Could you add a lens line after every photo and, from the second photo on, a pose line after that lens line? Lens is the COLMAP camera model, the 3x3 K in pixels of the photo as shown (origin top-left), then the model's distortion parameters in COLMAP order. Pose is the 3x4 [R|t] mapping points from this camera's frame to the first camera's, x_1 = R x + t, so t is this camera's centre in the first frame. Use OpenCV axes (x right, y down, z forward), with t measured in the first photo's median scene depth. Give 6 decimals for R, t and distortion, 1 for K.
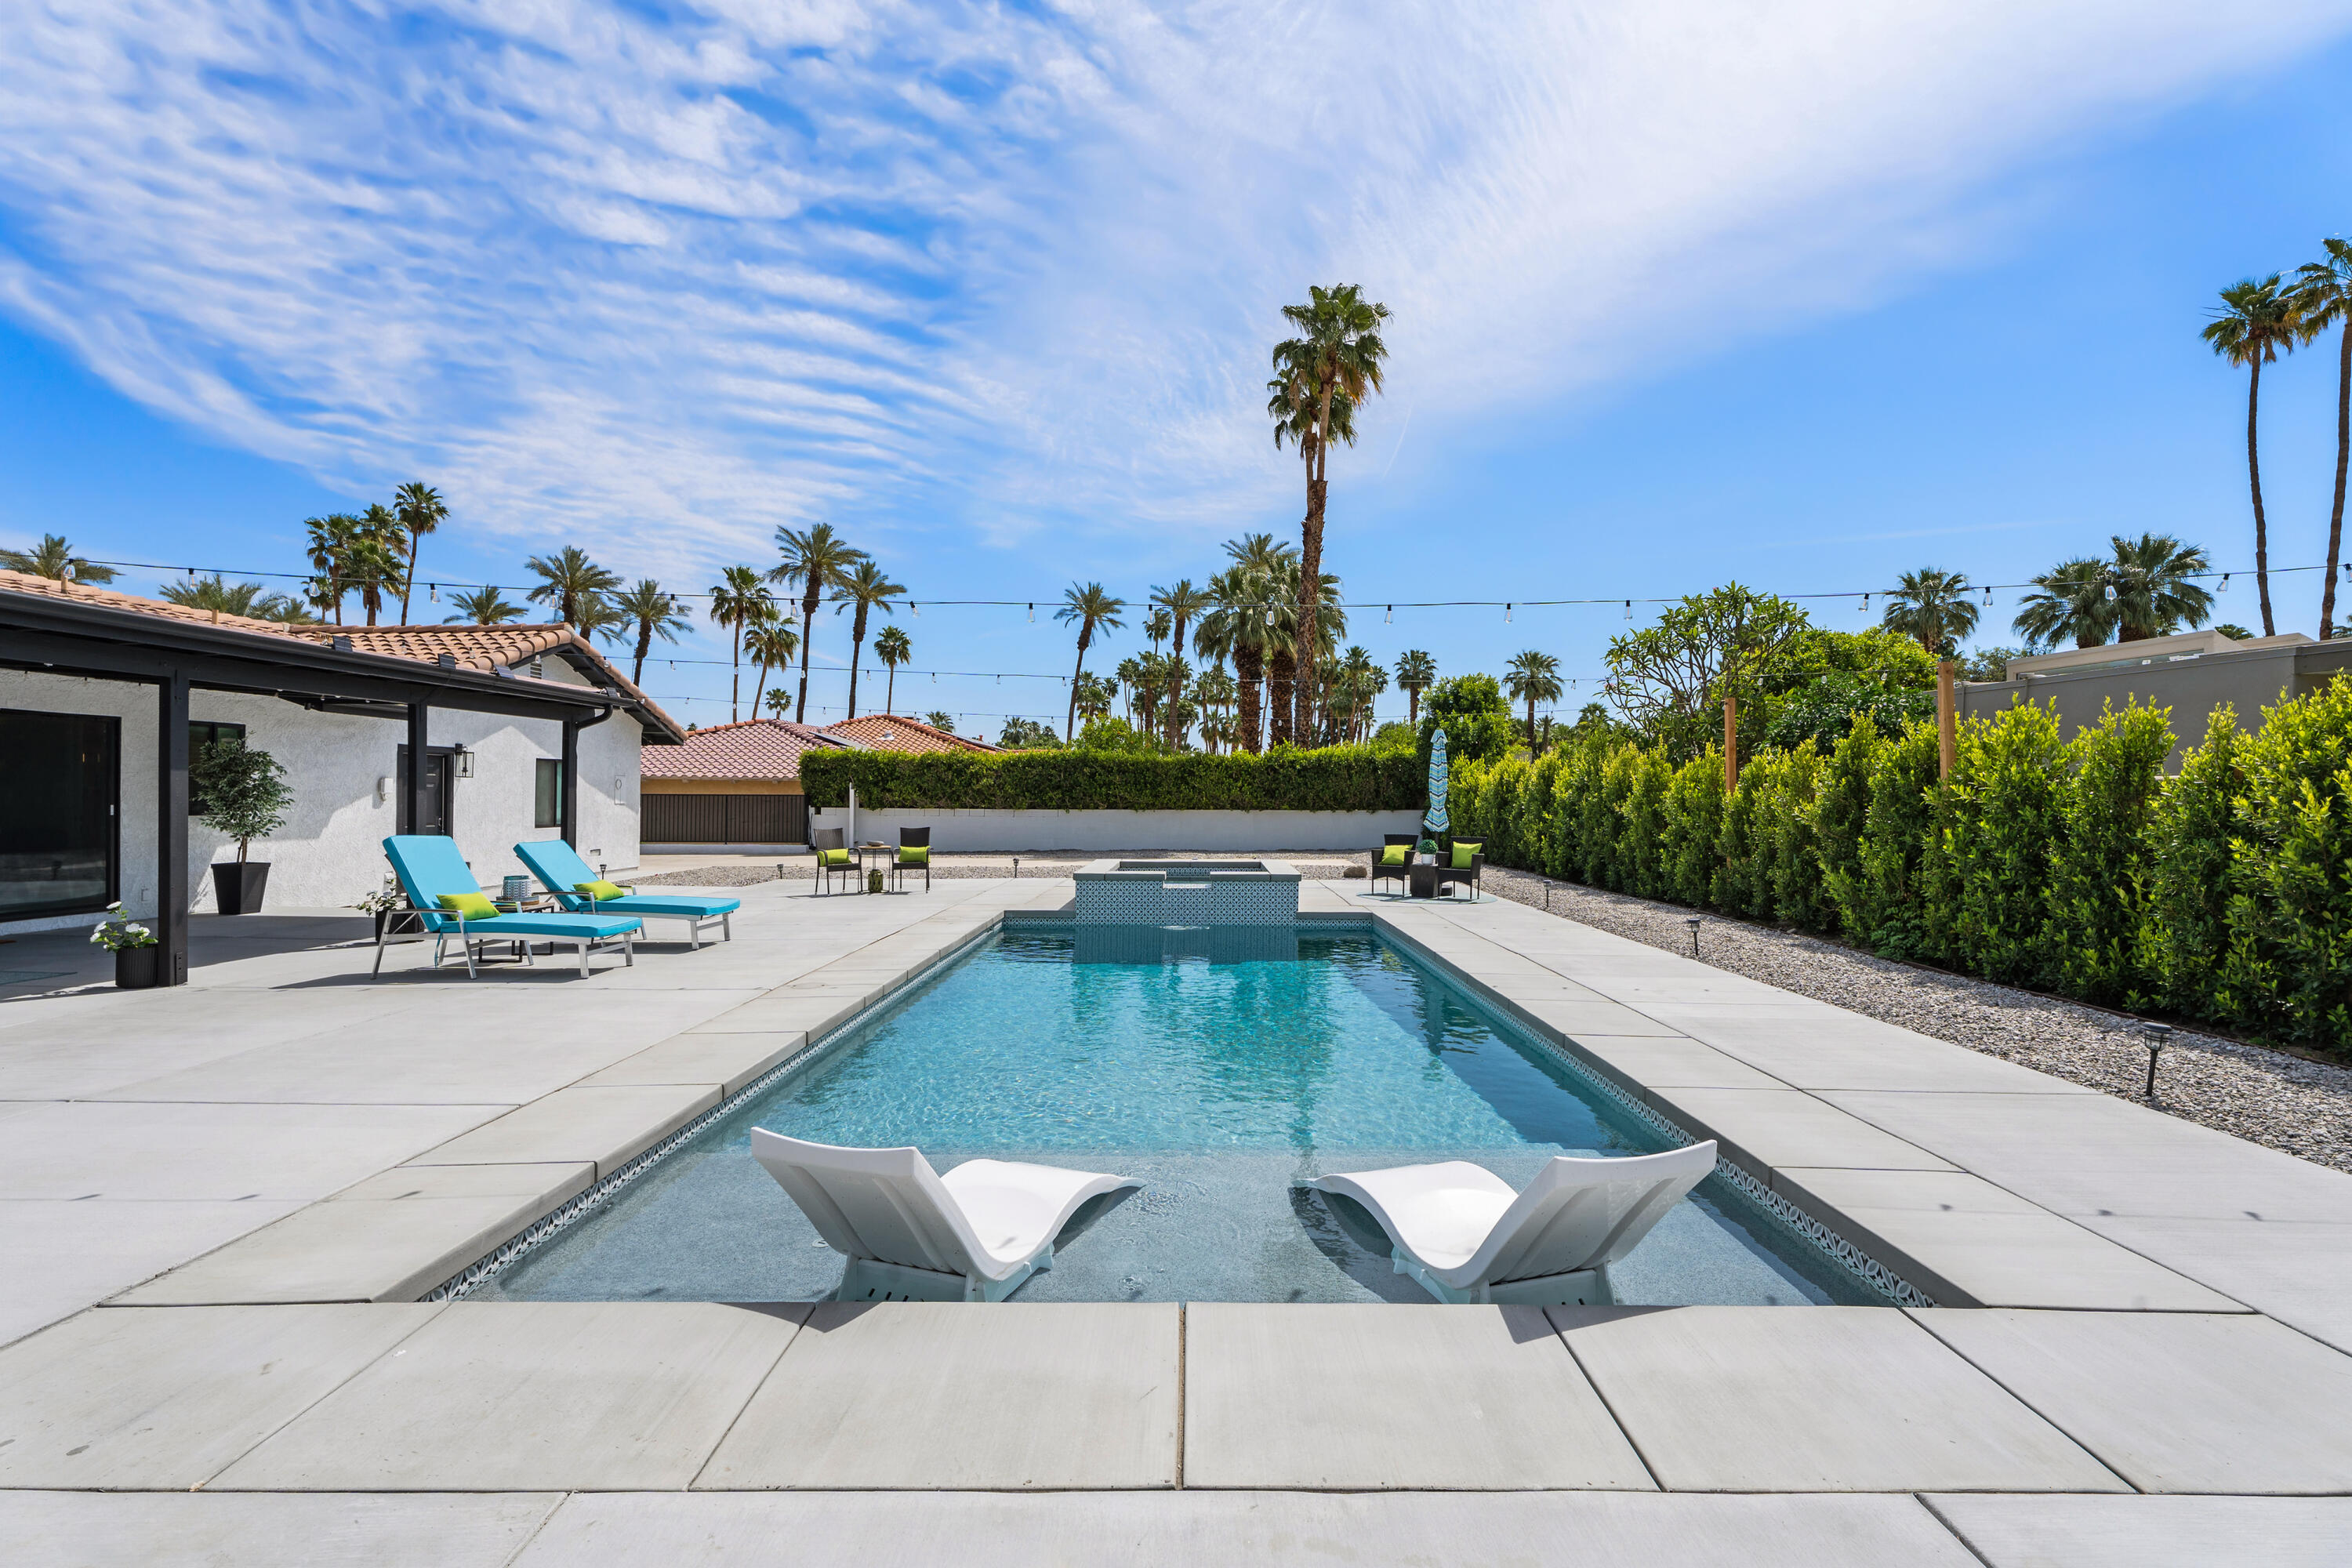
lens RADIAL K [[1110.2, 0, 1171.8], [0, 1110.2, 793.7], [0, 0, 1]] dist [0.003741, 0.000578]
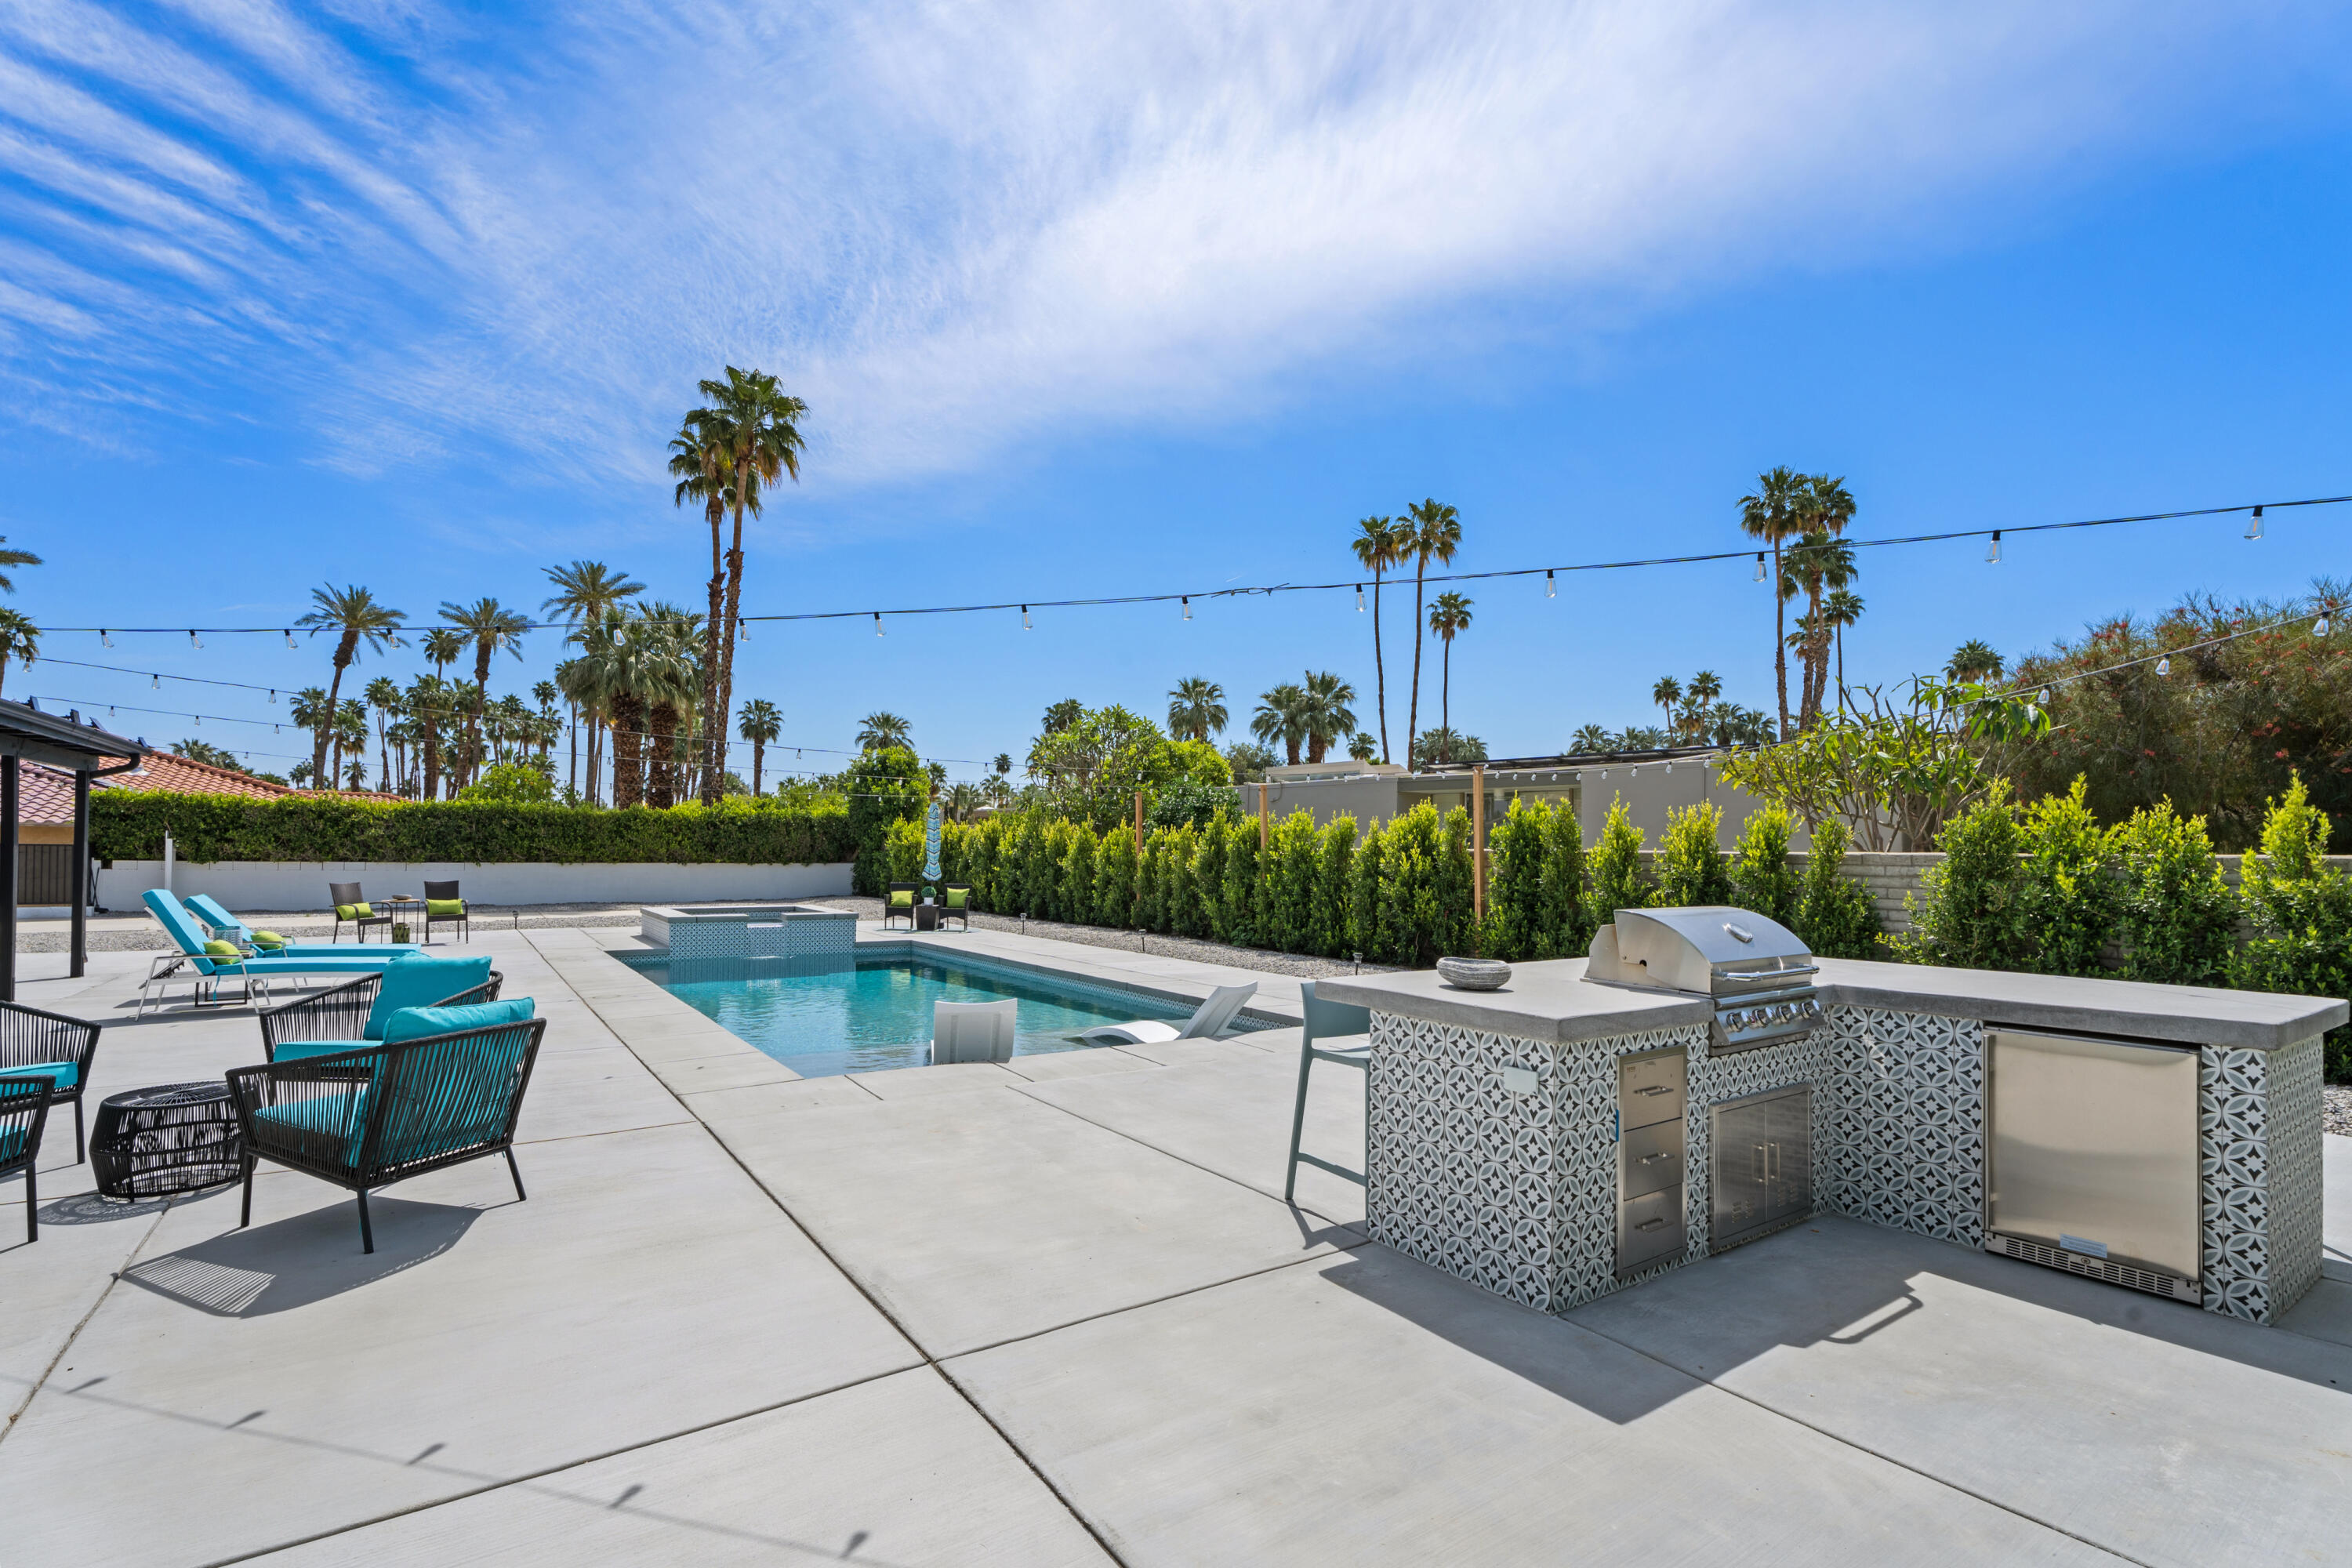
lens RADIAL K [[1110.2, 0, 1171.8], [0, 1110.2, 793.7], [0, 0, 1]] dist [0.003741, 0.000578]
pose [[0.831290, 0.034171, 0.554788, -0.136018], [-0.008362, 0.998764, -0.048986, -0.003315], [-0.555777, 0.036082, 0.830548, -0.134192]]
